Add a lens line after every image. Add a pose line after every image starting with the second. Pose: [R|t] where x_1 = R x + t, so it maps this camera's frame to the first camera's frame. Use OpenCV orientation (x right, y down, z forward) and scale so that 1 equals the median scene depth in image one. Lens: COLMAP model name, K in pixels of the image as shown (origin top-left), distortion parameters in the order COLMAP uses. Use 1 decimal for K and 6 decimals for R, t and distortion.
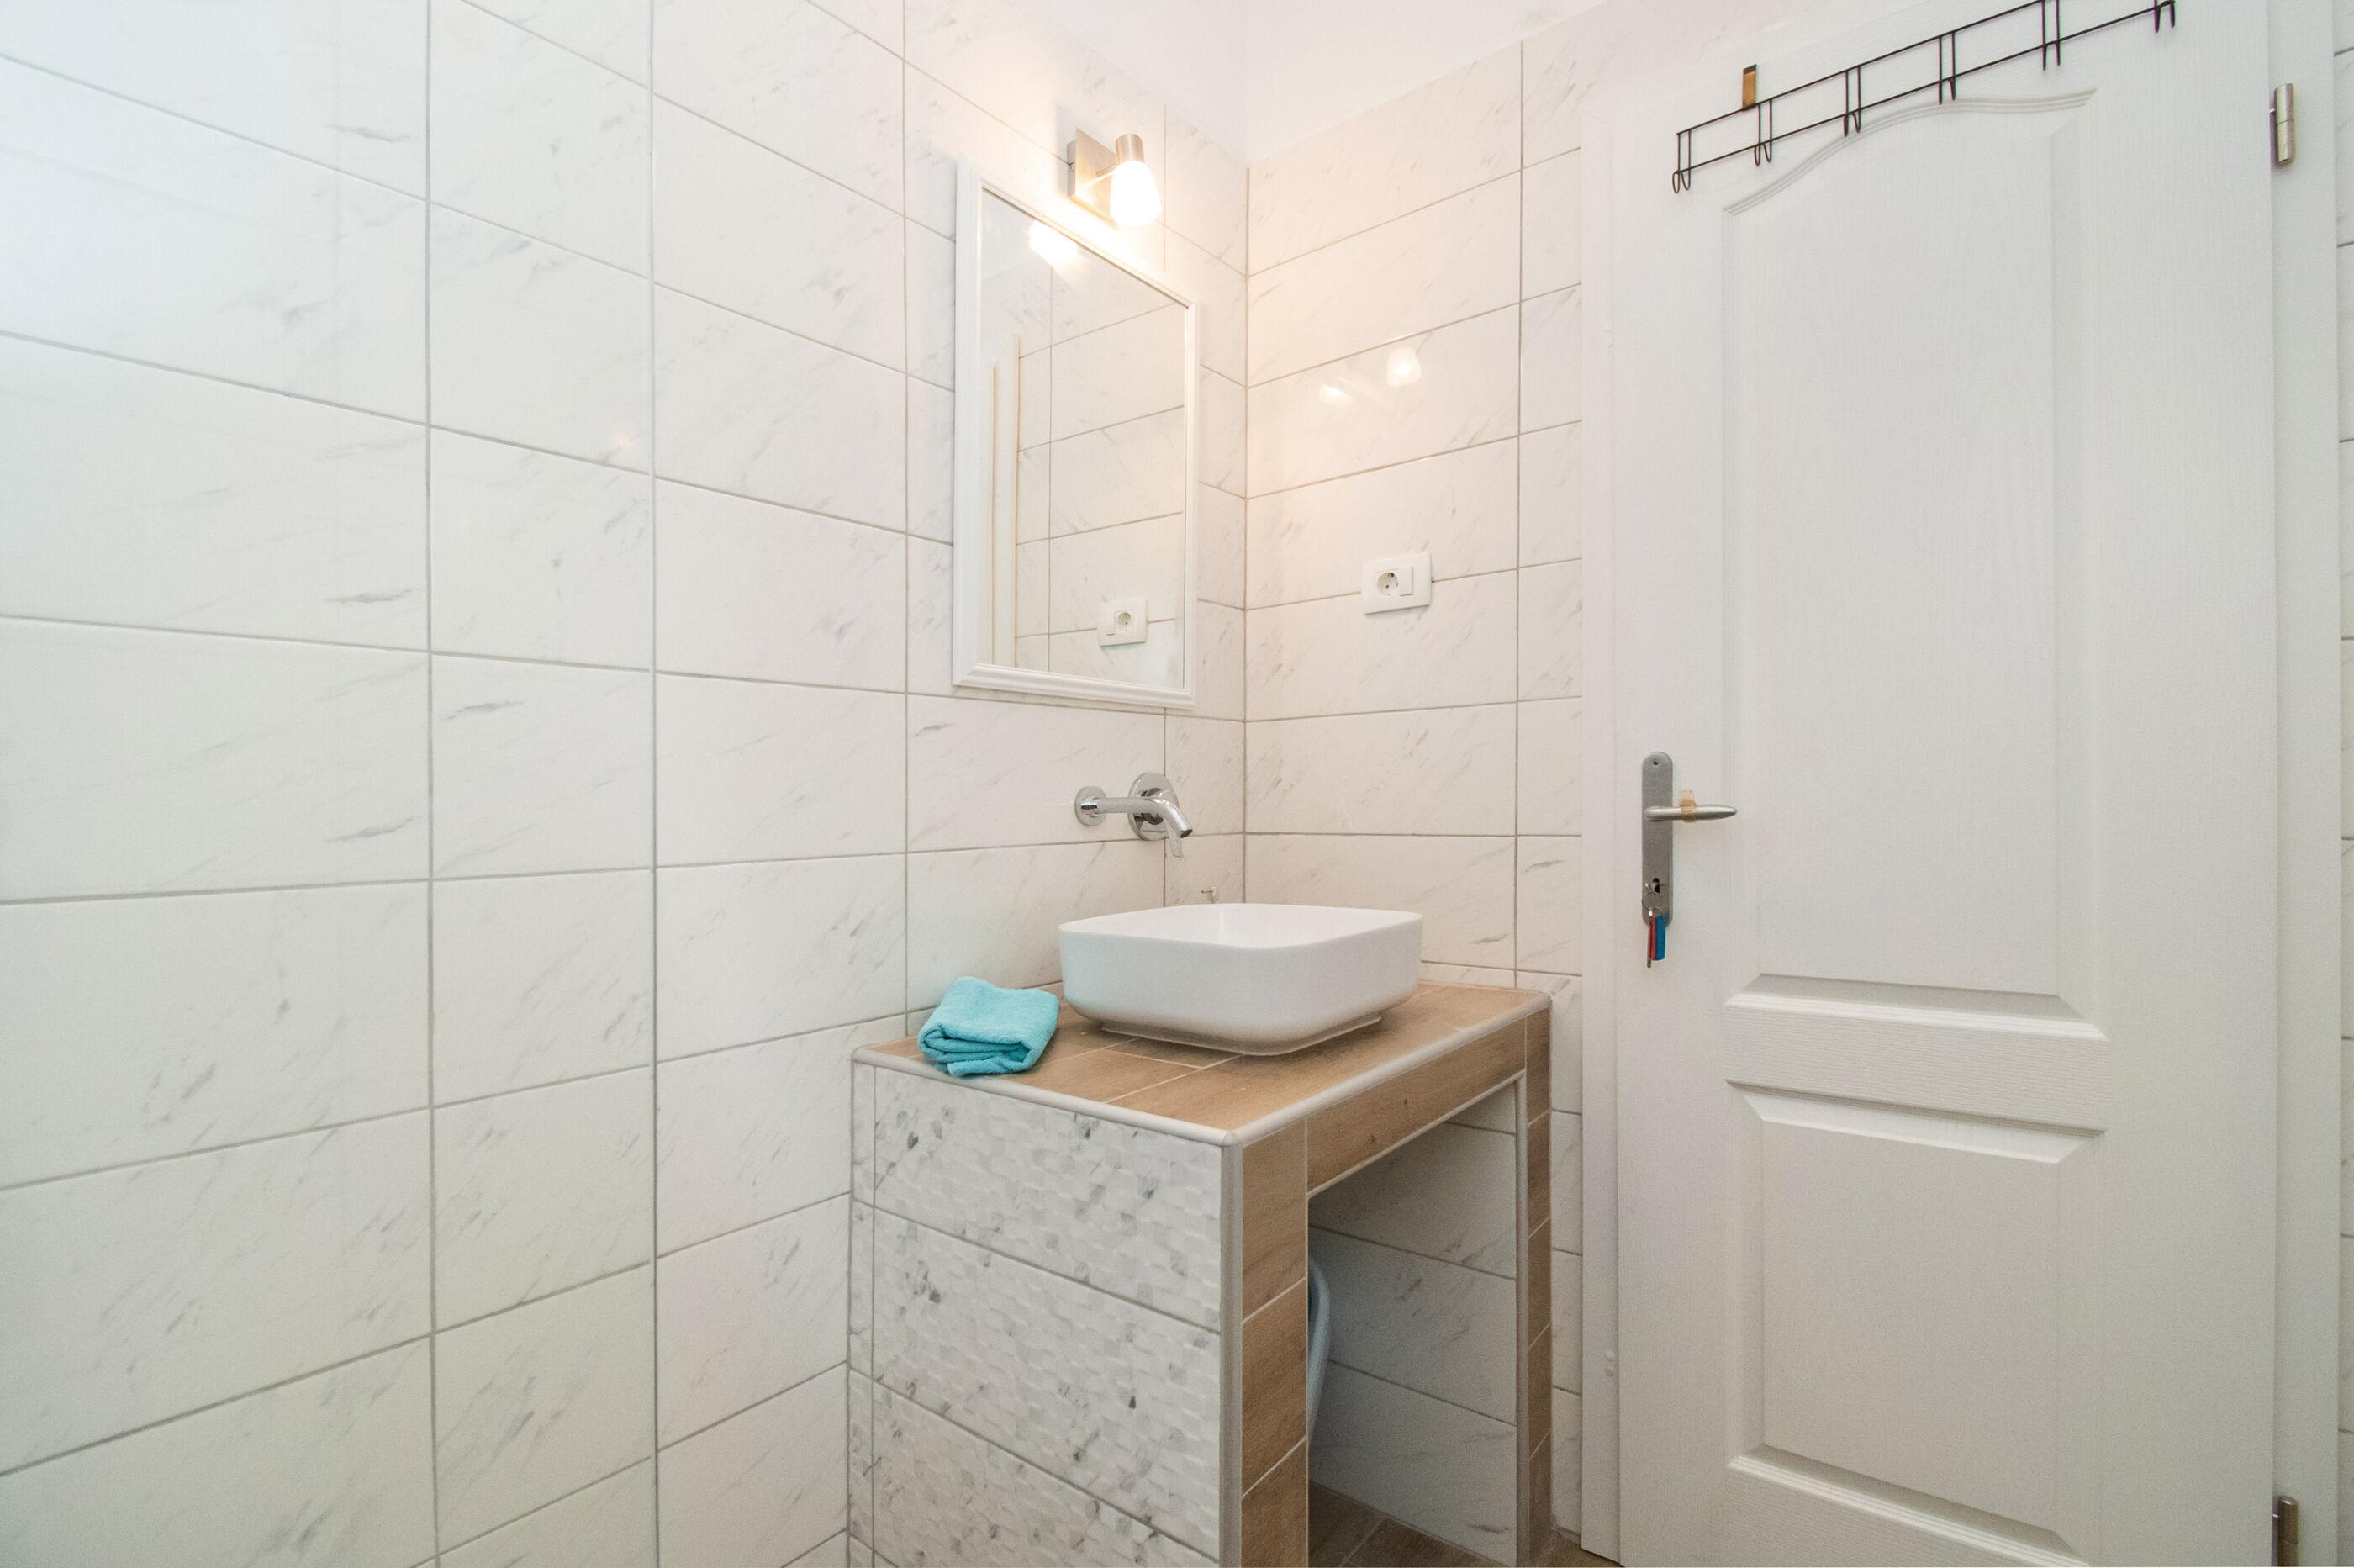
lens RADIAL K [[1046.4, 0, 1208.1], [0, 1046.4, 780.8], [0, 0, 1]] dist [-0.001810, -0.017091]
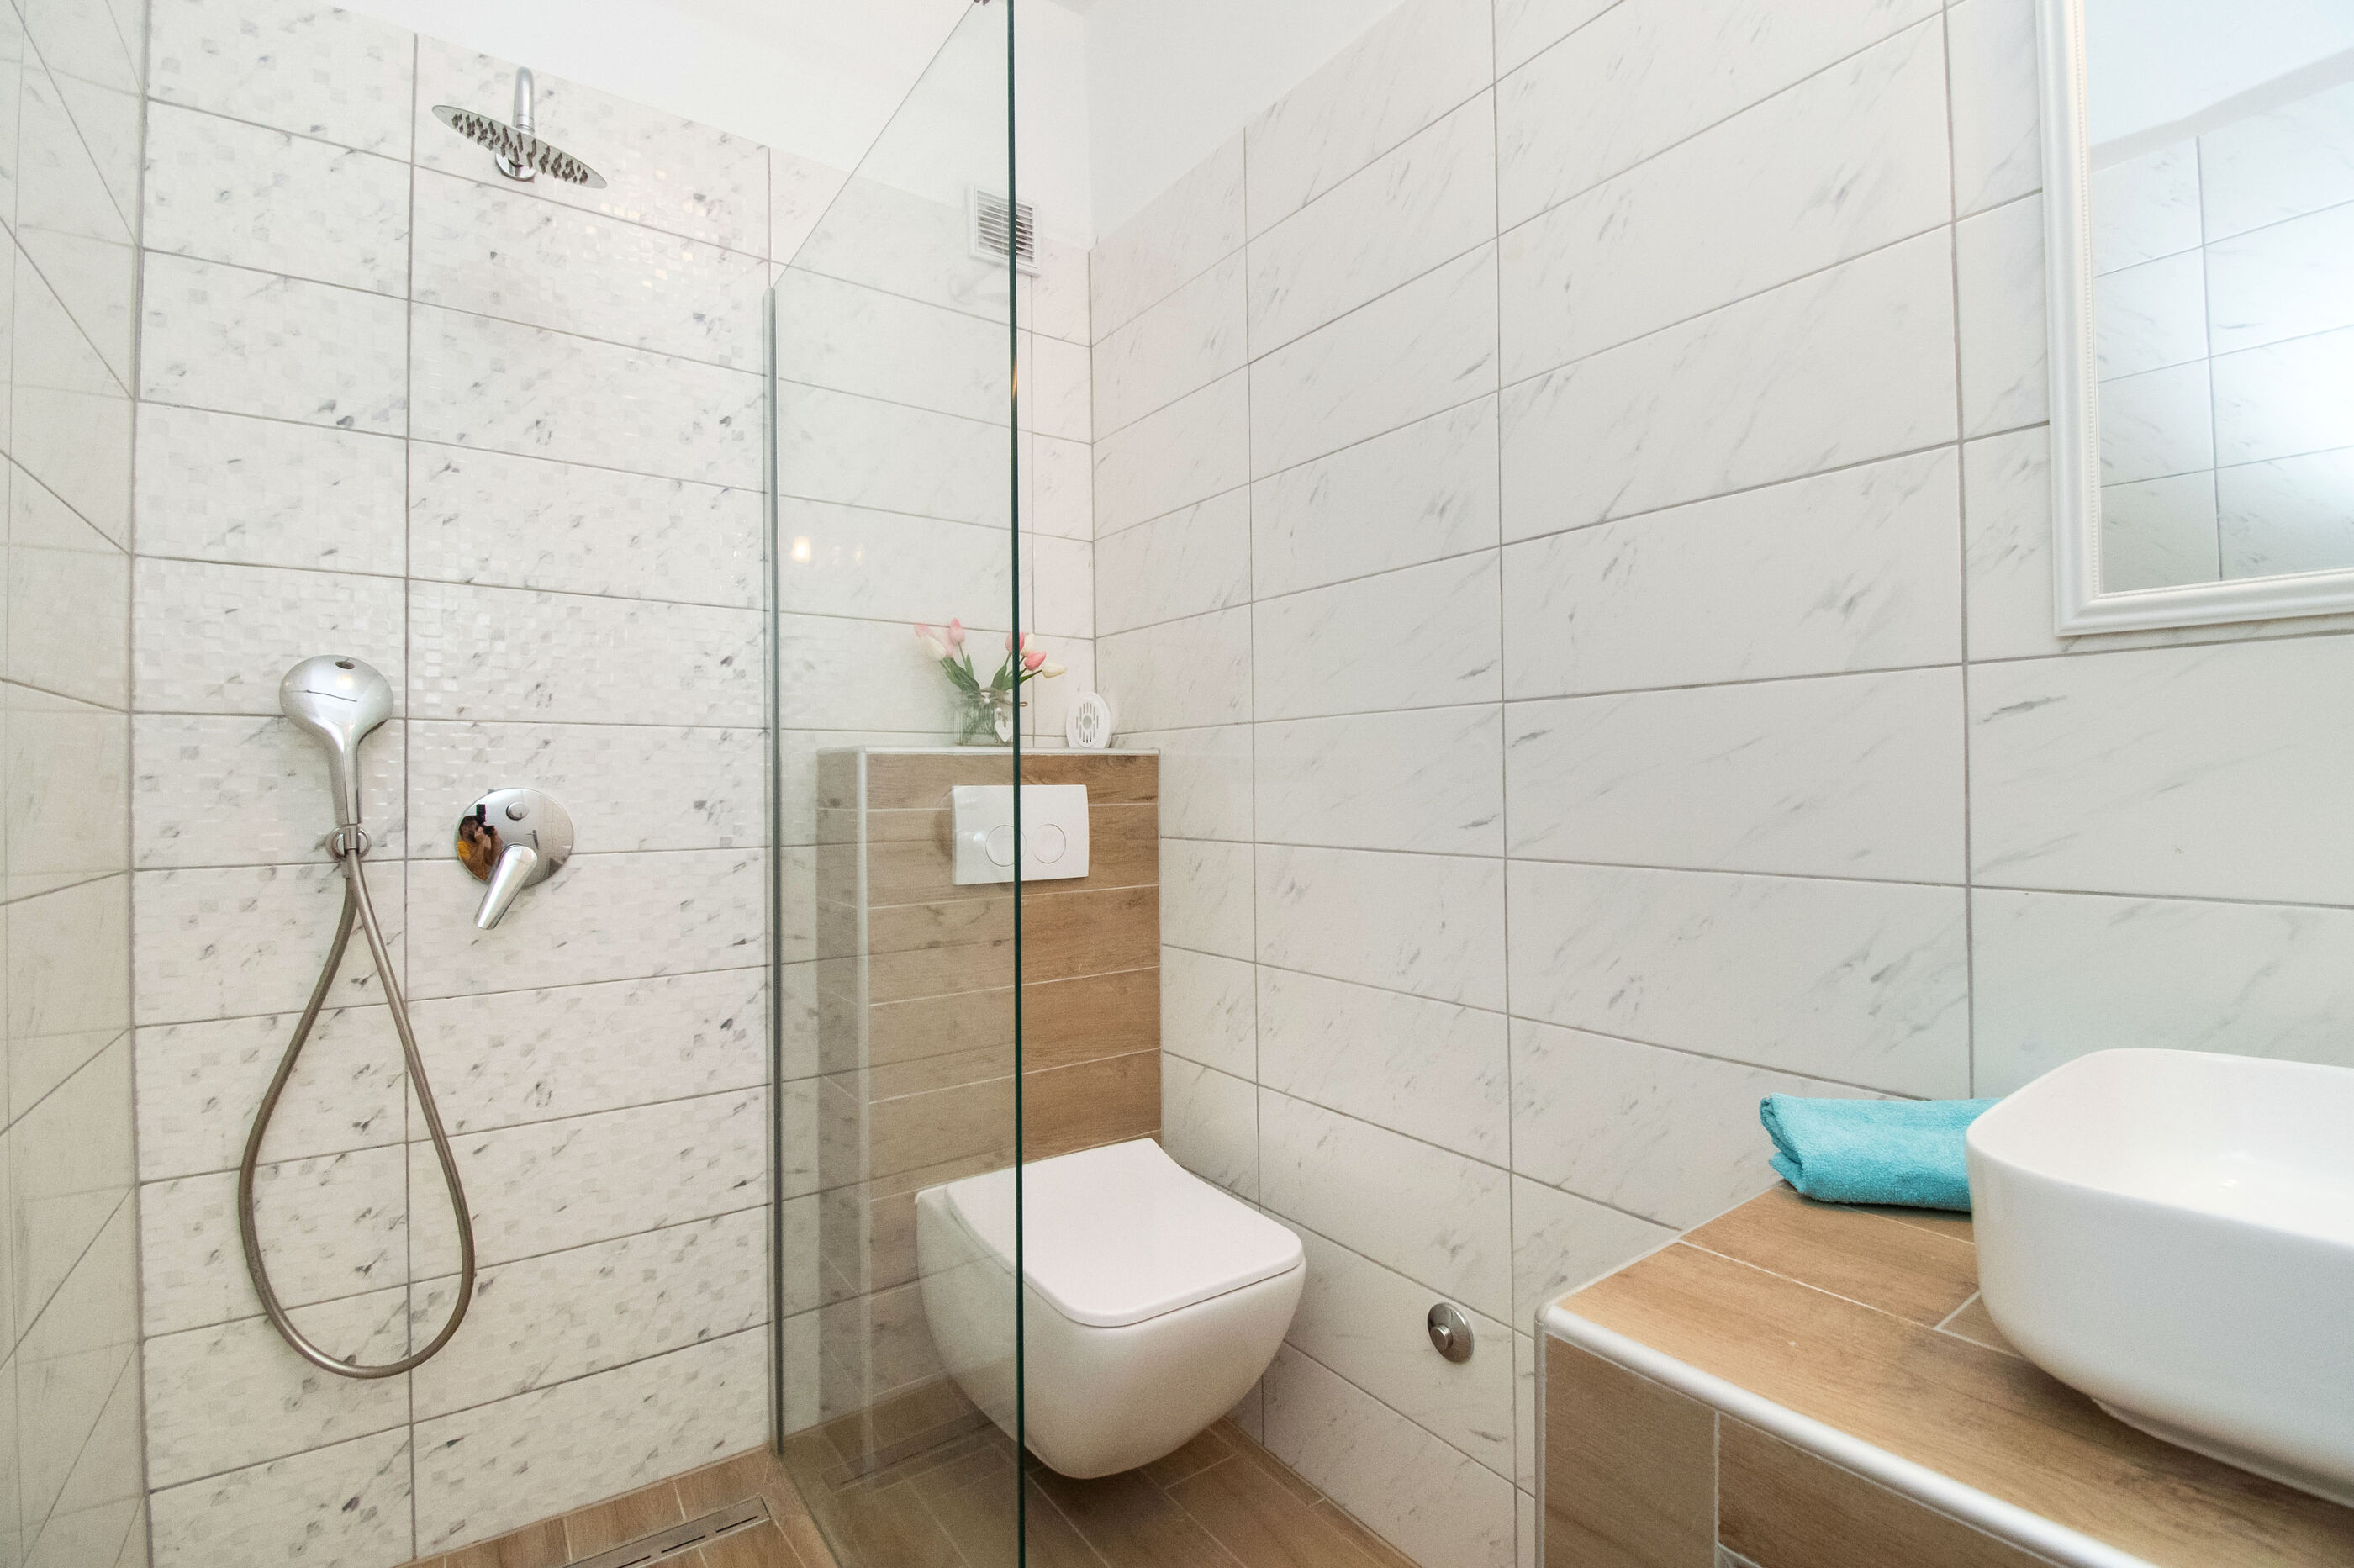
lens RADIAL K [[1046.4, 0, 1208.1], [0, 1046.4, 780.8], [0, 0, 1]] dist [-0.001810, -0.017091]
pose [[-0.267853, 0.003850, -0.963452, 0.608958], [0.021920, 0.999758, -0.002099, -0.015140], [0.963210, -0.021681, -0.267873, 0.782094]]
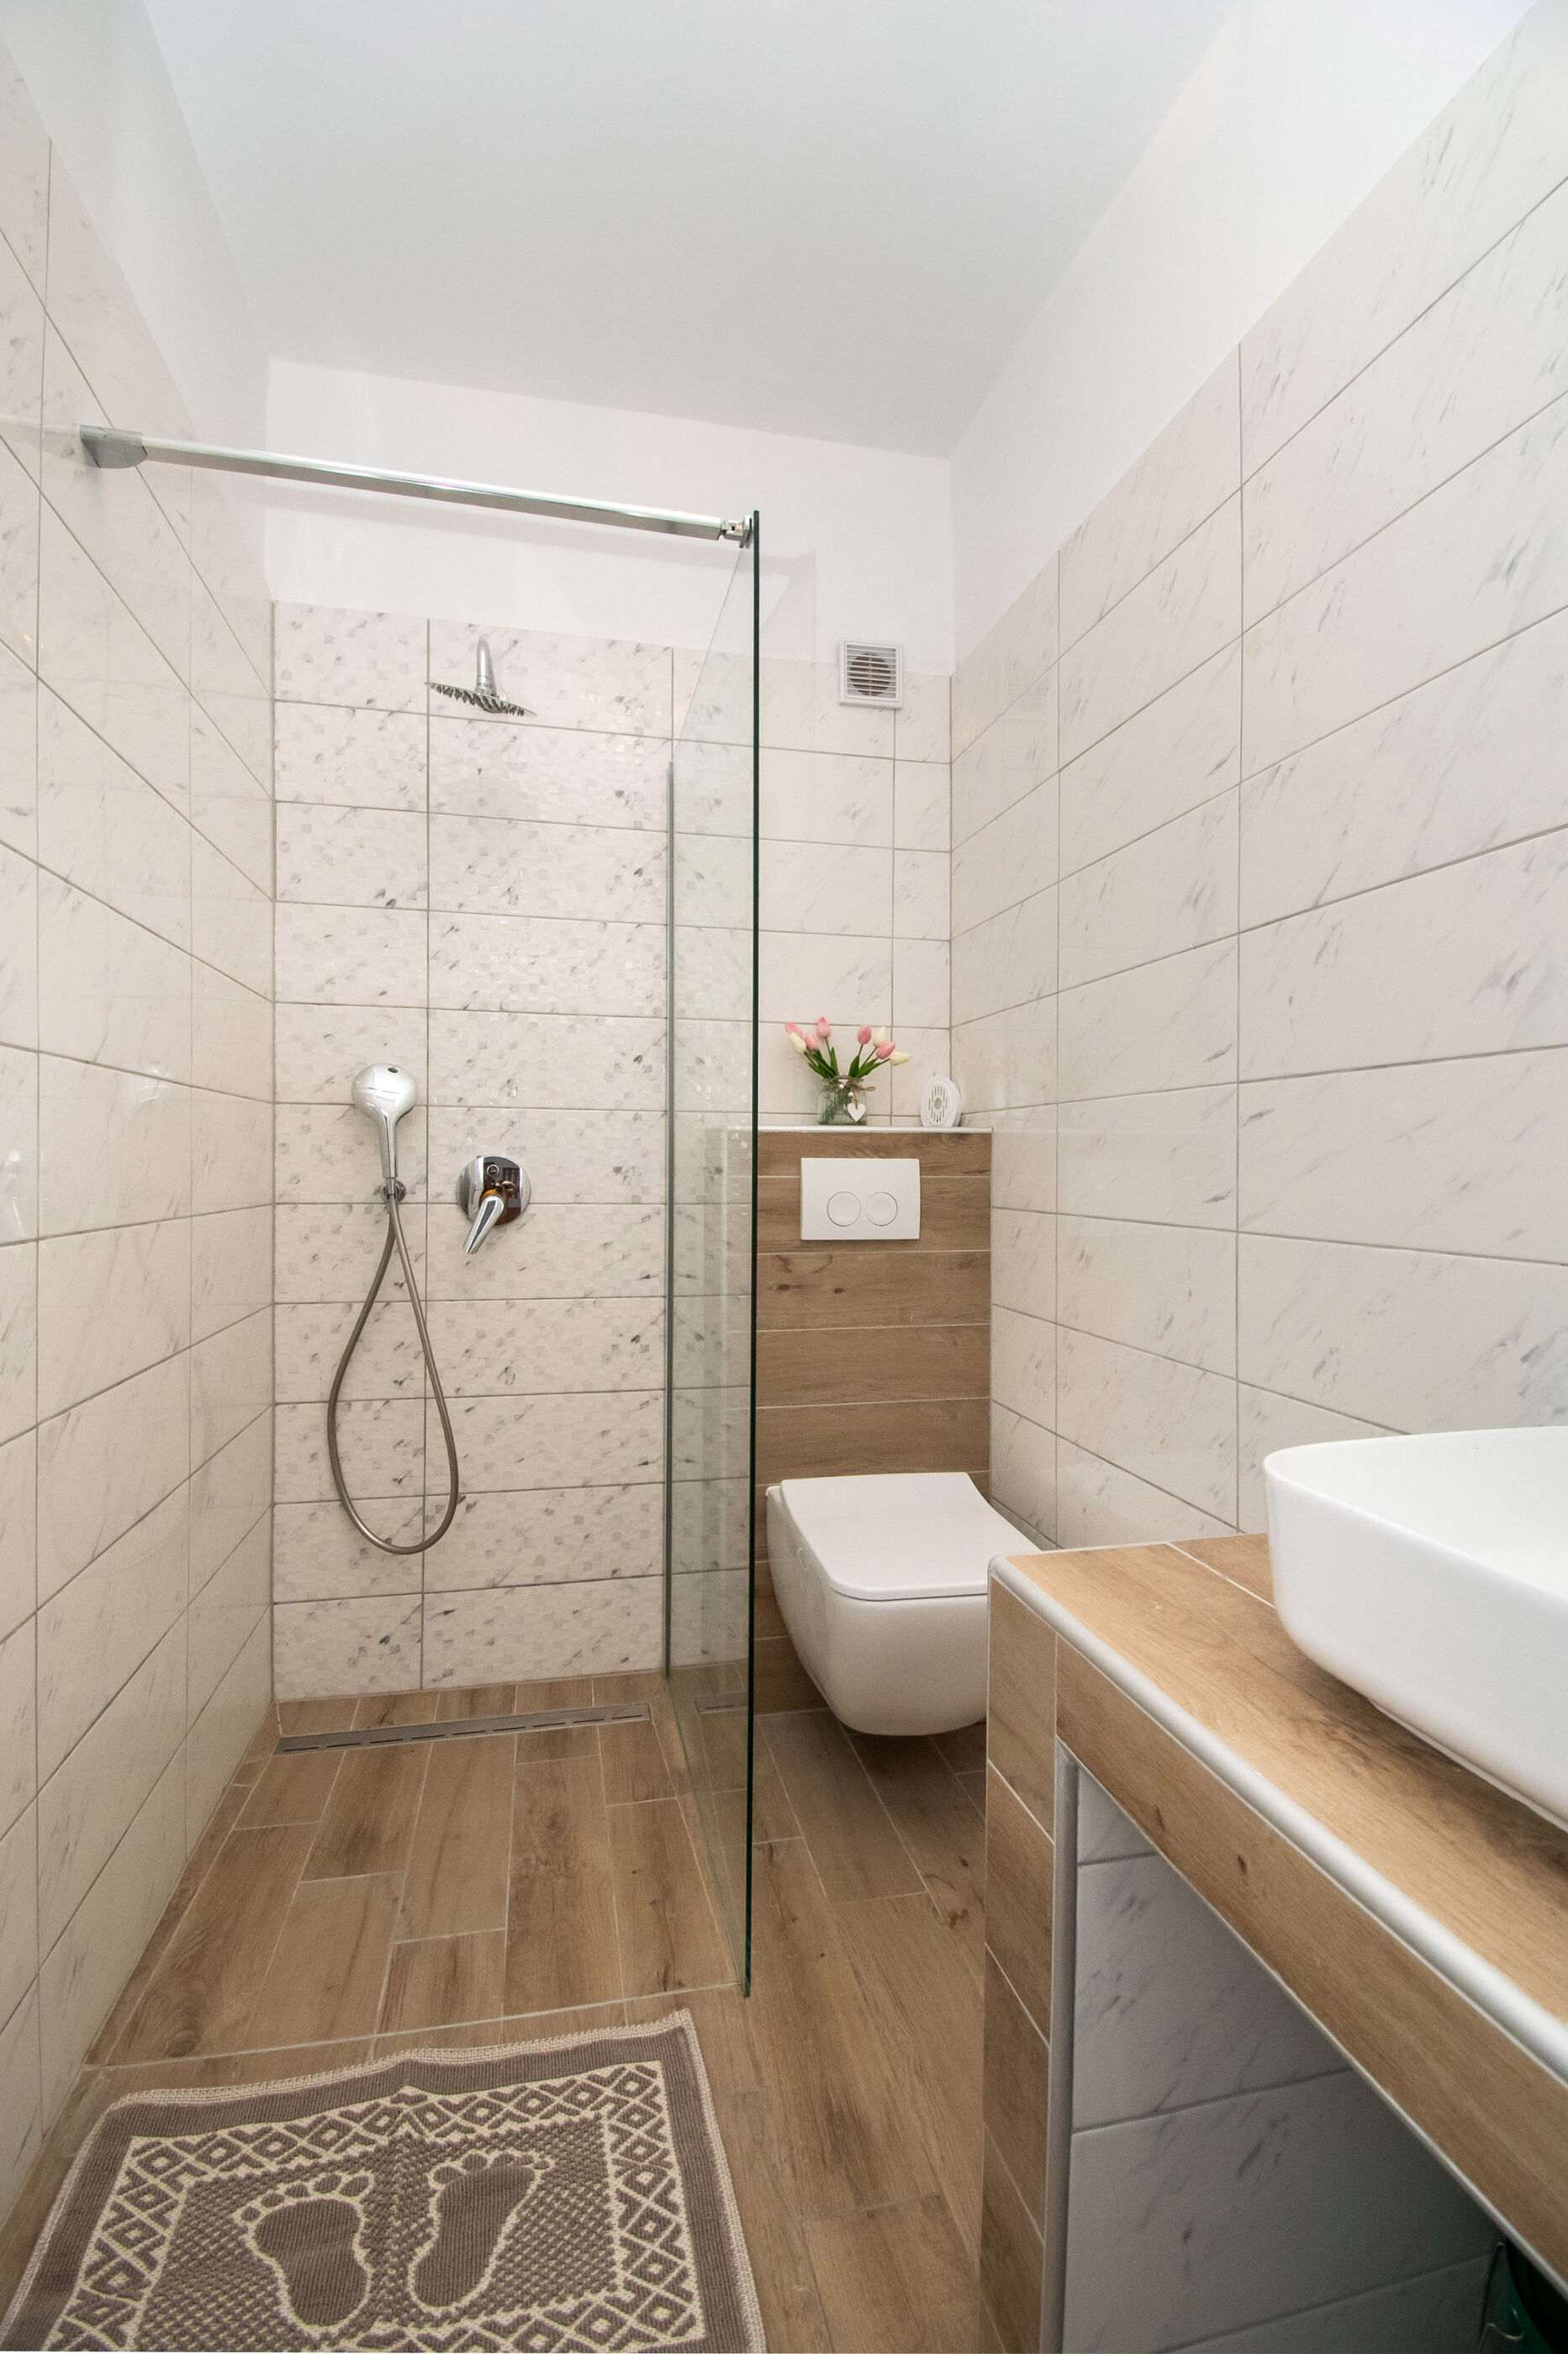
lens RADIAL K [[1046.4, 0, 790.5], [0, 1046.4, 1180.2], [0, 0, 1]] dist [-0.001810, -0.017091]
pose [[-0.631534, 0.013277, -0.775235, 0.674612], [0.006108, 0.999908, 0.012149, -0.002687], [0.775324, 0.002938, -0.631556, 1.150475]]
